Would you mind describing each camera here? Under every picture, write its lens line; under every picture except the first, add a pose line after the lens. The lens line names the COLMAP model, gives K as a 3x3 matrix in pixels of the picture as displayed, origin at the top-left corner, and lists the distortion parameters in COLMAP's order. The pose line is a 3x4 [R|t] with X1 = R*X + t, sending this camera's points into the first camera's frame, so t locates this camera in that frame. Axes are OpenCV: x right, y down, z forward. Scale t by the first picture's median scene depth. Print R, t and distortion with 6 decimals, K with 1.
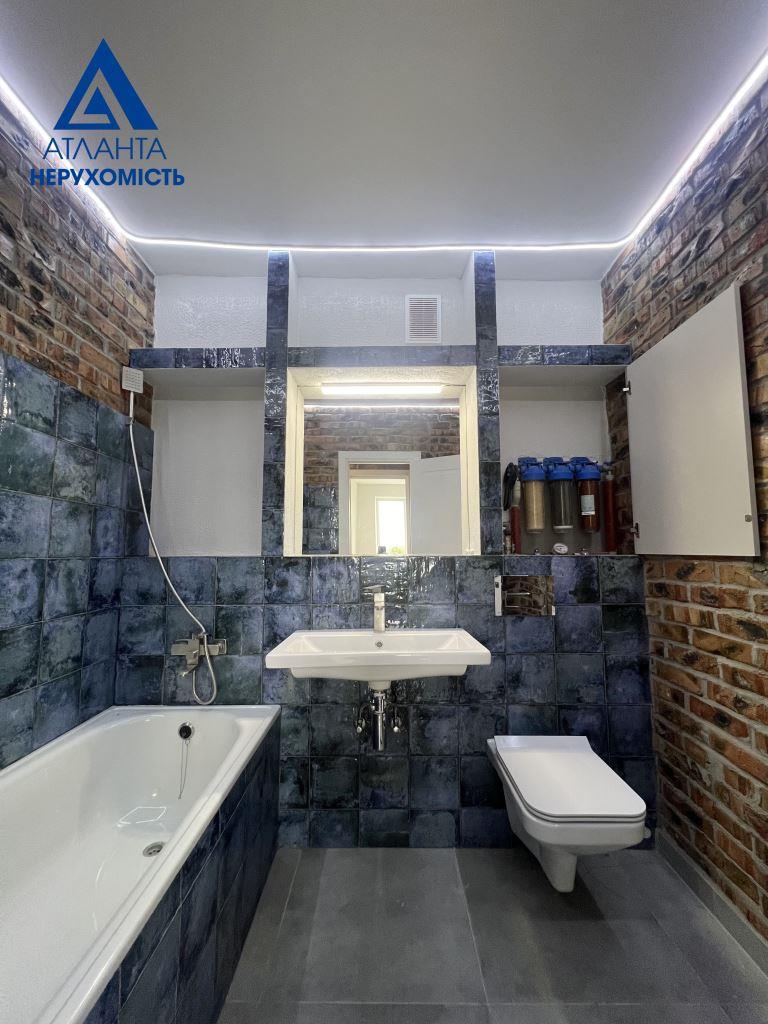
lens RADIAL K [[412.4, 0, 383.5], [0, 412.4, 511.0], [0, 0, 1]] dist [0.004280, -0.000146]
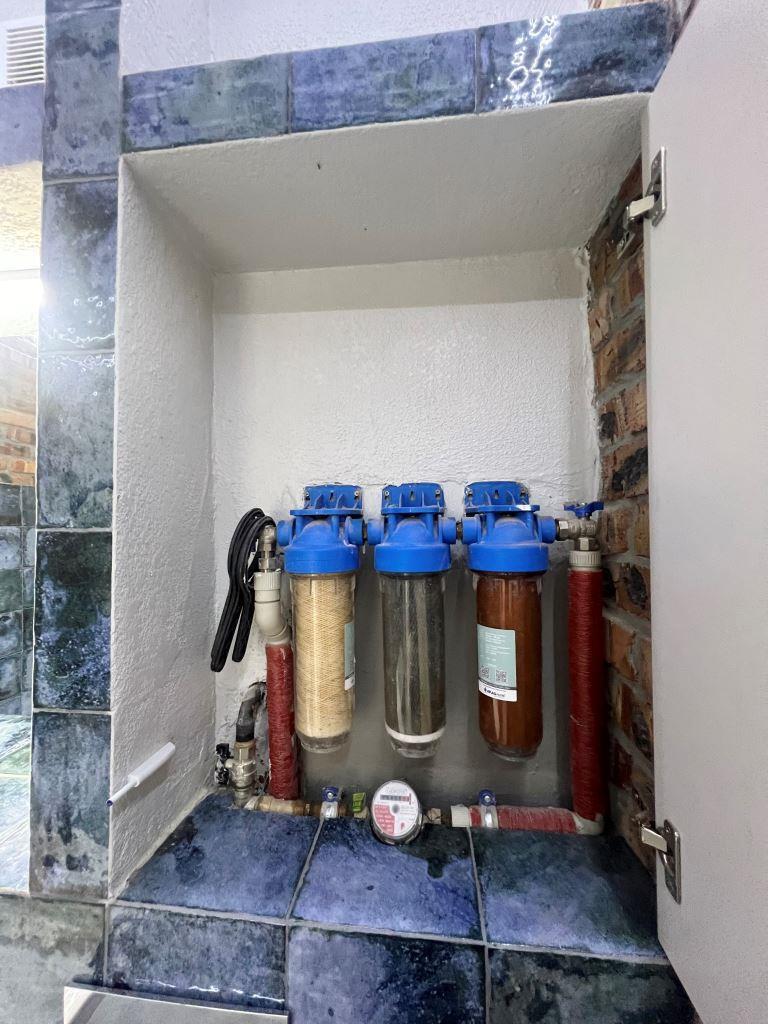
lens RADIAL K [[412.4, 0, 386.7], [0, 412.4, 516.0], [0, 0, 1]] dist [0.004280, -0.000146]
pose [[0.994125, -0.008493, -0.107908, 0.447228], [0.015782, 0.997637, 0.066874, -0.133944], [0.107085, -0.068184, 0.991909, 0.709867]]
